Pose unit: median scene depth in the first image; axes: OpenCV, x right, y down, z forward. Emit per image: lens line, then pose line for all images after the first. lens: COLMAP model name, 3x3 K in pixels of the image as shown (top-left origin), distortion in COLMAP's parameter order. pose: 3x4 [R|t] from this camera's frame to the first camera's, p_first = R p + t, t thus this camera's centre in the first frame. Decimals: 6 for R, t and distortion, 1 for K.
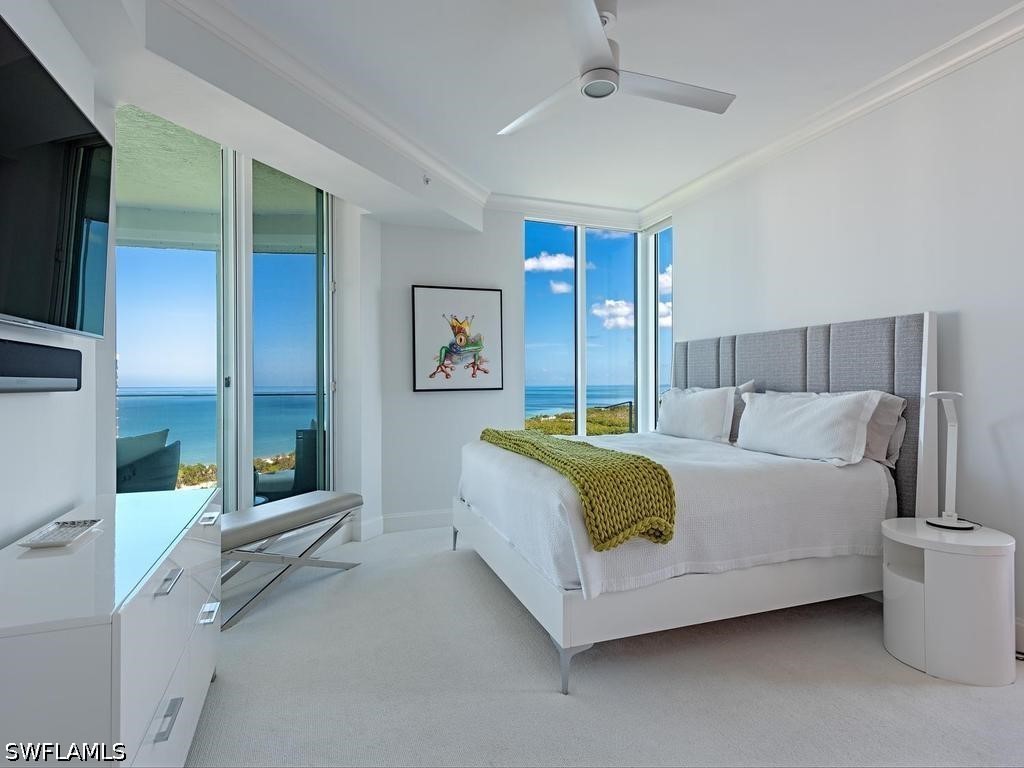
lens RADIAL K [[553.5, 0, 512.0], [0, 553.5, 384.0], [0, 0, 1]] dist [0.005308, 0.000785]
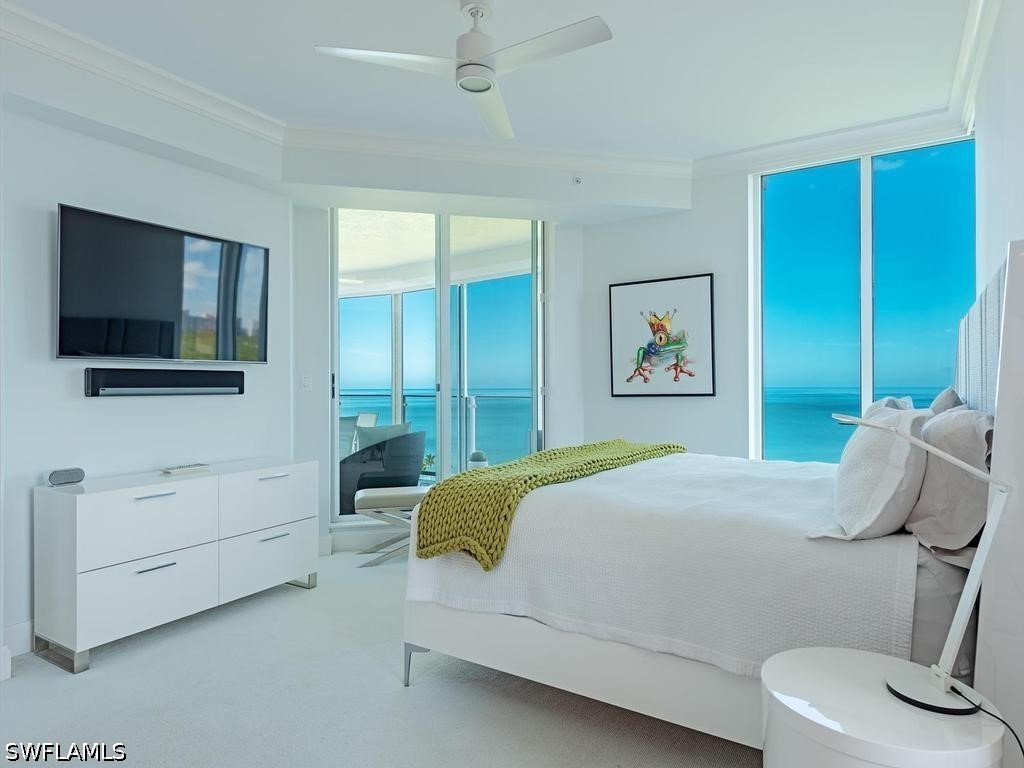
lens RADIAL K [[637.0, 0, 512.0], [0, 637.0, 384.0], [0, 0, 1]] dist [0.000471, -0.000089]
pose [[0.570047, 0.000158, -0.821612, 0.607222], [0.001547, 0.999998, 0.001266, -0.009430], [0.821610, -0.001993, 0.570046, 0.230577]]
